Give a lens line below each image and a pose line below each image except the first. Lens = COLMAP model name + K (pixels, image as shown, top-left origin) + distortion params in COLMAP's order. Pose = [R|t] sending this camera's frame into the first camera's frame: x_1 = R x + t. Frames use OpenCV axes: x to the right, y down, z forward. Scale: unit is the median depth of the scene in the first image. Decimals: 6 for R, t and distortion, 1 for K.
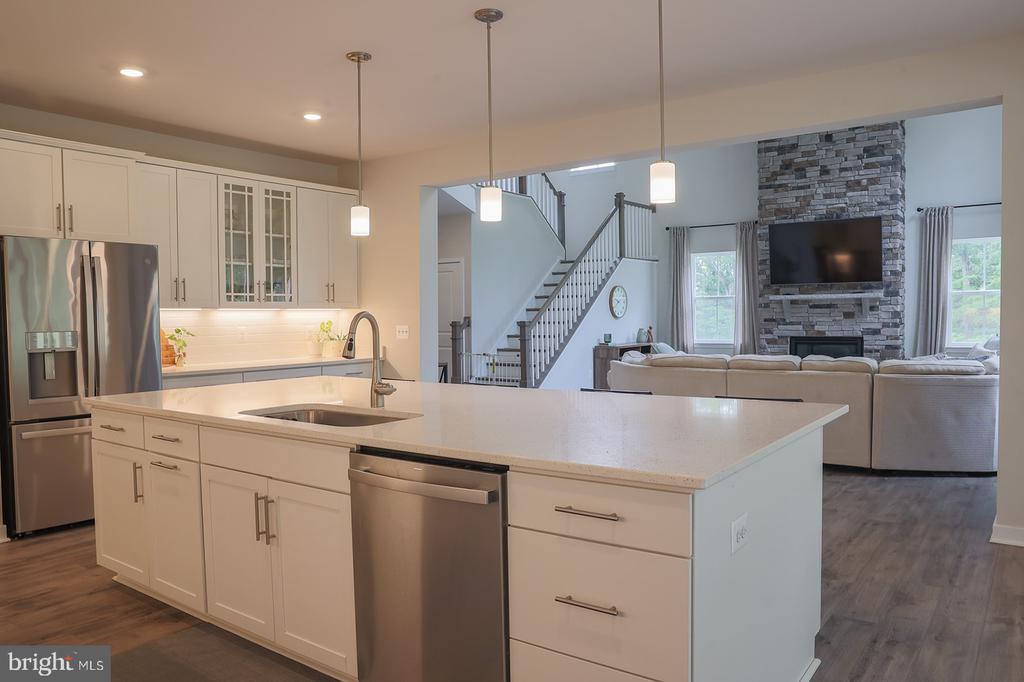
lens RADIAL K [[741.2, 0, 511.6], [0, 741.2, 344.8], [0, 0, 1]] dist [-0.108310, 0.085597]
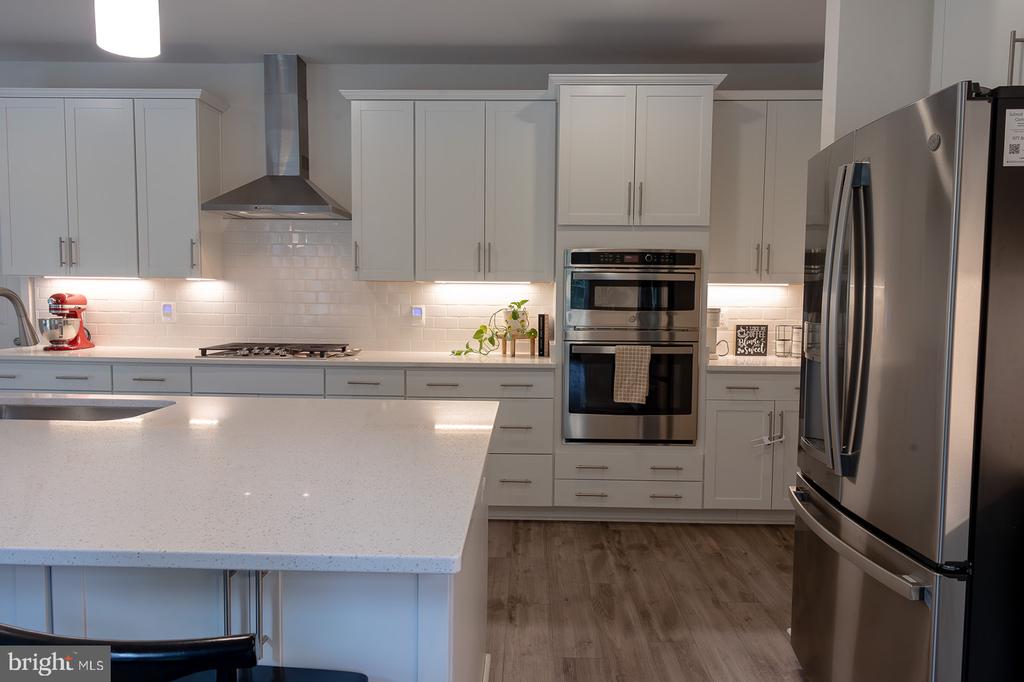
lens RADIAL K [[688.9, 0, 512.0], [0, 688.9, 341.0], [0, 0, 1]] dist [-0.000206, 0.004858]
pose [[-0.819878, 0.041365, -0.571042, -0.116401], [-0.025586, 0.993743, 0.108719, -0.041238], [0.571967, 0.103746, -0.813690, 0.964729]]
